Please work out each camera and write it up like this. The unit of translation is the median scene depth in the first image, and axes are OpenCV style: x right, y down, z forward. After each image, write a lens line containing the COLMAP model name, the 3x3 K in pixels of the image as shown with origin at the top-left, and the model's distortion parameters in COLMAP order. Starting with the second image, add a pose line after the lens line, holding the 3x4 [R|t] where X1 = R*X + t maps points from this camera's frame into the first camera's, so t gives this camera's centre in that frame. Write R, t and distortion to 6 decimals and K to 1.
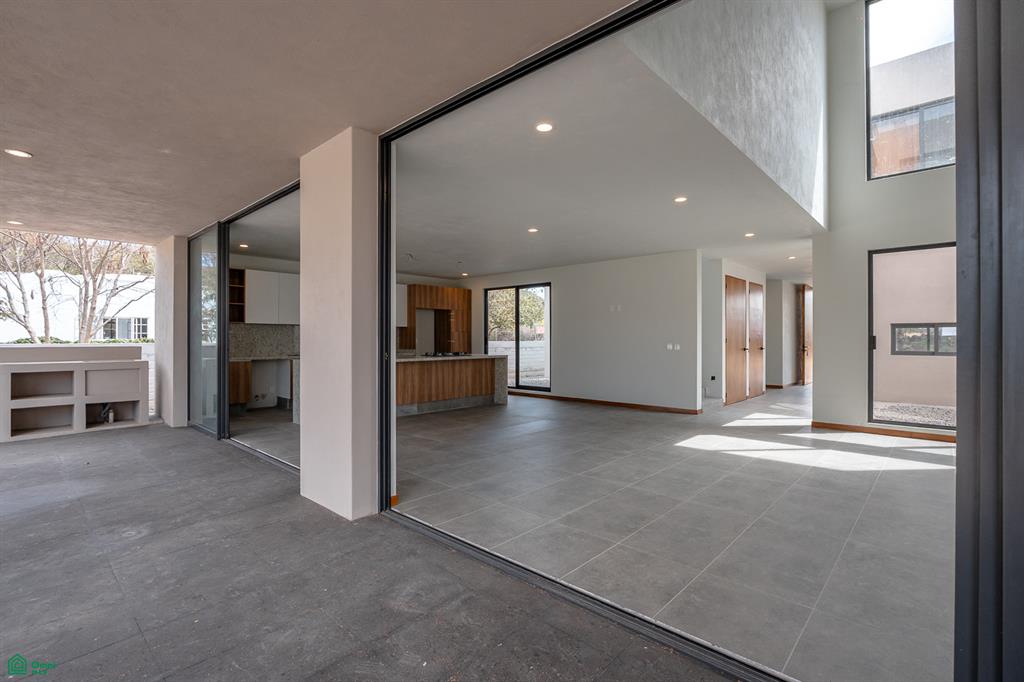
lens RADIAL K [[467.0, 0, 515.3], [0, 467.0, 338.1], [0, 0, 1]] dist [-0.010672, 0.000662]
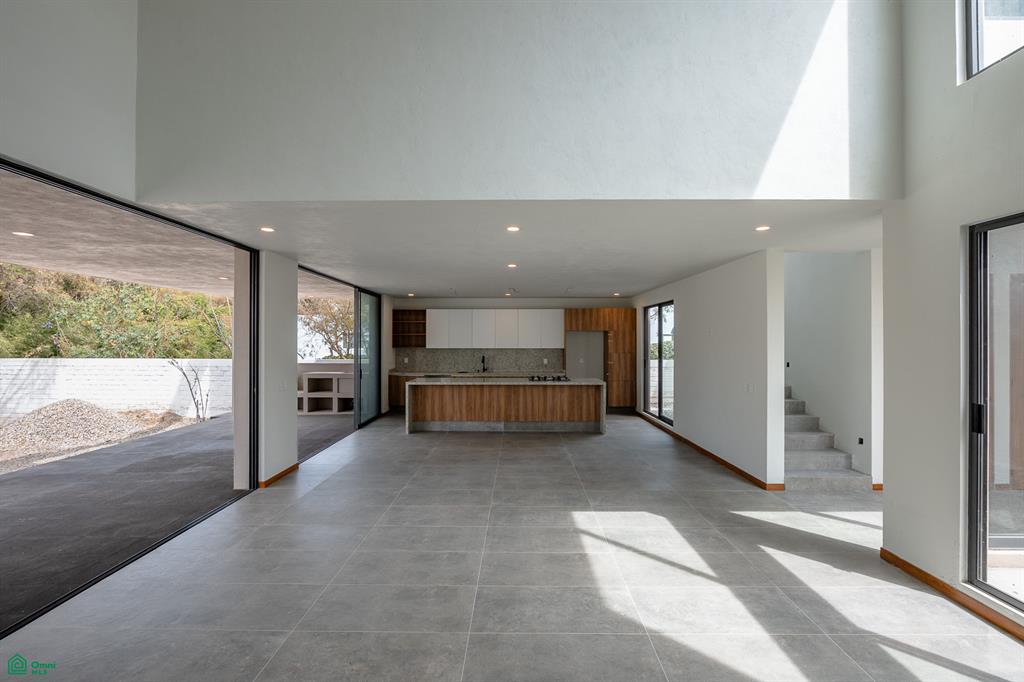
lens RADIAL K [[467.0, 0, 517.1], [0, 467.0, 344.6], [0, 0, 1]] dist [-0.010672, 0.000662]
pose [[0.669666, 0.005953, -0.742638, 0.626524], [0.001931, 0.999951, 0.009758, -0.055163], [0.742660, -0.007969, 0.669622, 0.261865]]
